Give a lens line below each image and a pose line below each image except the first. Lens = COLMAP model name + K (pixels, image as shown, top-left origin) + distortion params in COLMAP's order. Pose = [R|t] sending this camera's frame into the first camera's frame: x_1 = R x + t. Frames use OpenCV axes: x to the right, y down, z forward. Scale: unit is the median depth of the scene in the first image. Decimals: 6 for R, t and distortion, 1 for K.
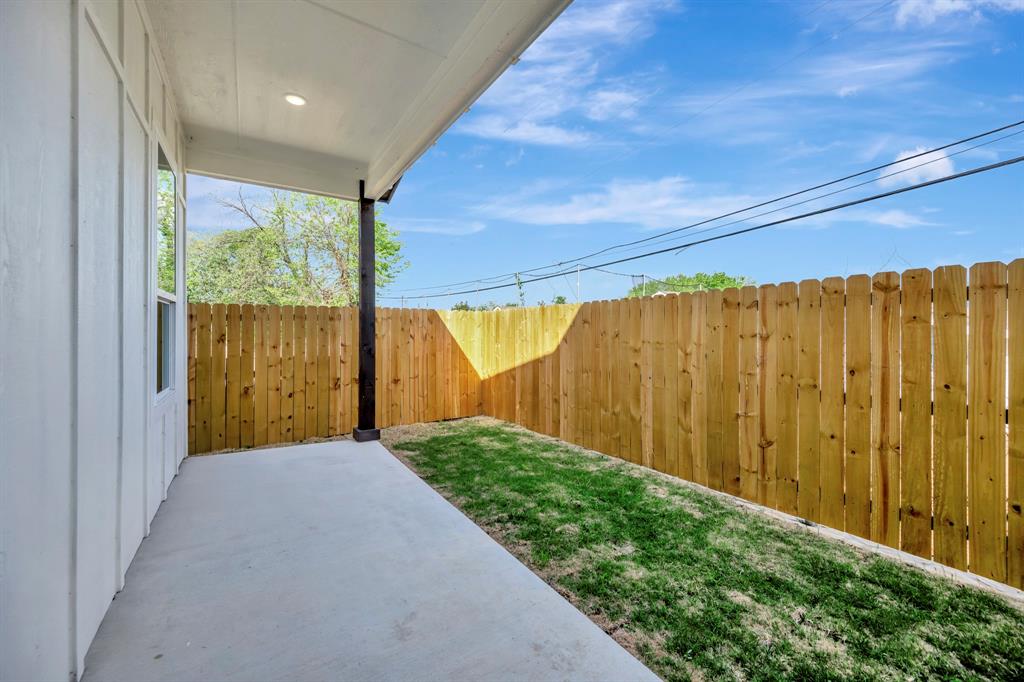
lens RADIAL K [[408.8, 0, 511.9], [0, 408.8, 325.7], [0, 0, 1]] dist [0.000724, 0.000089]
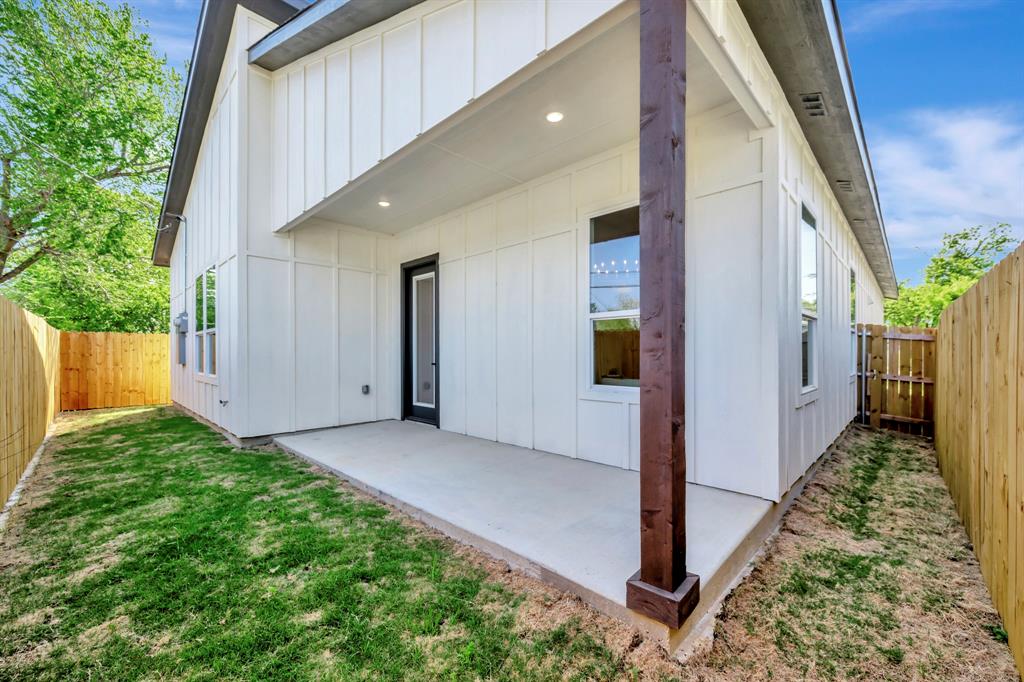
lens RADIAL K [[404.7, 0, 517.8], [0, 404.7, 338.5], [0, 0, 1]] dist [-0.000990, -0.000241]
pose [[-0.972812, 0.006842, -0.231493, -0.156642], [0.017719, 0.998833, -0.044940, 0.048411], [0.230915, -0.047820, -0.971798, 1.582883]]
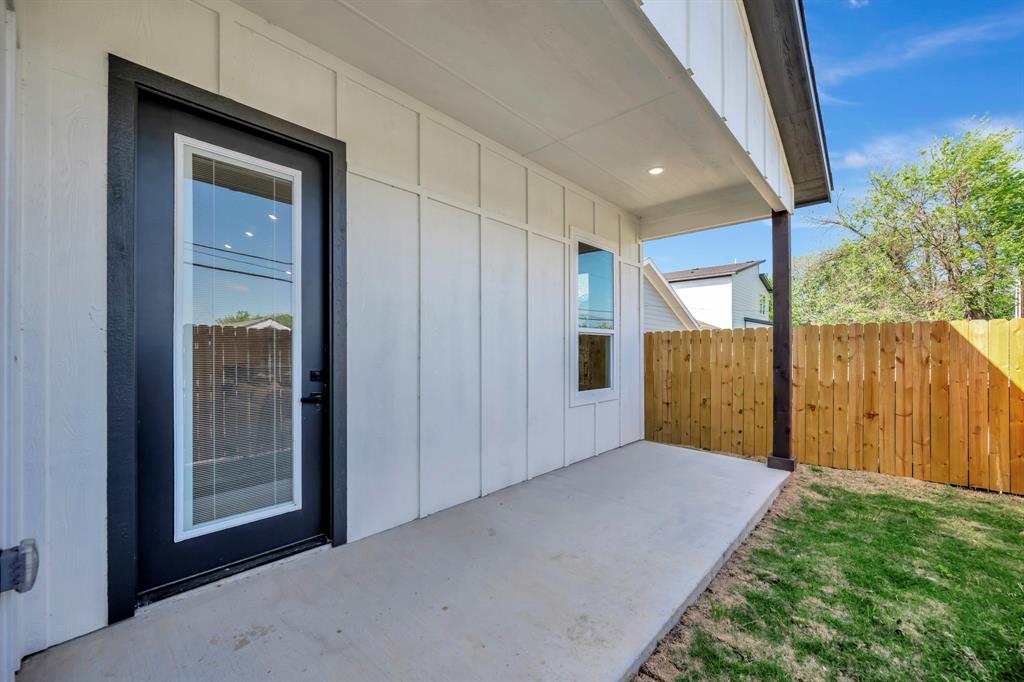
lens RADIAL K [[408.2, 0, 514.8], [0, 408.2, 346.9], [0, 0, 1]] dist [0.003556, -0.000134]
pose [[0.248275, -0.008971, -0.968648, 0.473506], [0.012049, 0.999908, -0.006172, -0.001719], [0.968615, -0.010139, 0.248360, 0.205805]]
